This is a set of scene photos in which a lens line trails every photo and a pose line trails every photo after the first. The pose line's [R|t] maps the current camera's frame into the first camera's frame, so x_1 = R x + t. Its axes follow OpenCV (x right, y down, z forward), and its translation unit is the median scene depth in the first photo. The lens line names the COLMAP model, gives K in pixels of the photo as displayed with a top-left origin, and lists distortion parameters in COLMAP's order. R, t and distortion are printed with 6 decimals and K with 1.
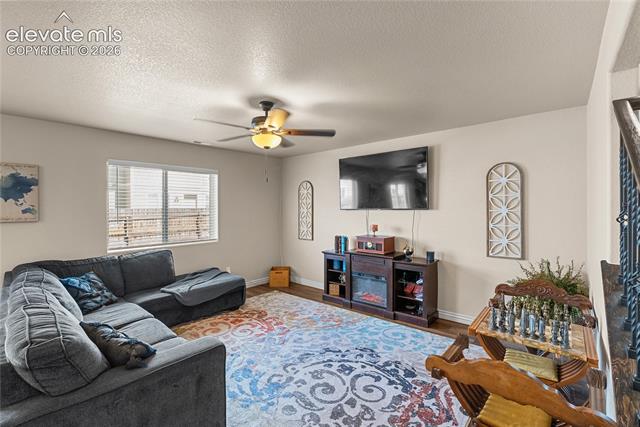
lens RADIAL K [[284.4, 0, 319.1], [0, 284.4, 209.3], [0, 0, 1]] dist [-0.003097, 0.000862]
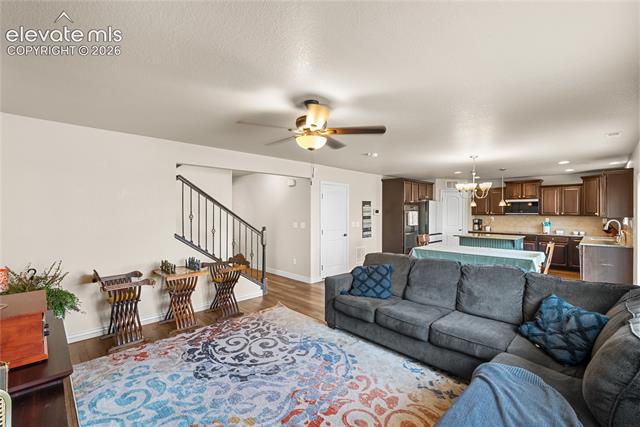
lens RADIAL K [[284.4, 0, 316.9], [0, 284.4, 214.2], [0, 0, 1]] dist [-0.003097, 0.000862]
pose [[-0.996849, 0.004847, 0.079171, -0.300063], [0.005987, 0.999882, 0.014170, -0.016164], [-0.079093, 0.014599, -0.996760, 2.100568]]
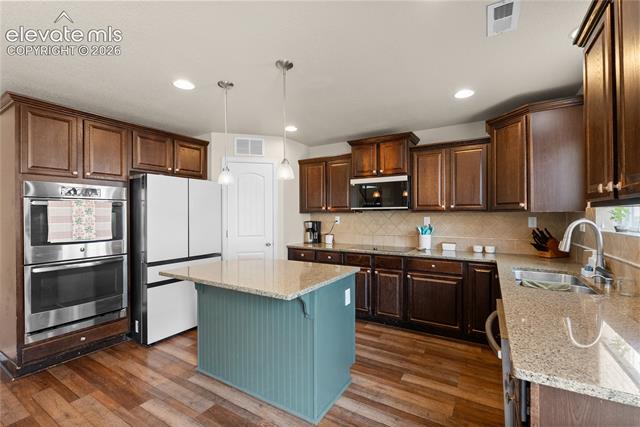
lens RADIAL K [[284.4, 0, 321.5], [0, 284.4, 212.0], [0, 0, 1]] dist [-0.003097, 0.000862]
pose [[-0.985473, 0.012399, -0.169378, -1.785701], [0.011928, 0.999922, 0.003795, 0.044234], [0.169412, 0.001719, -0.985544, 0.156691]]
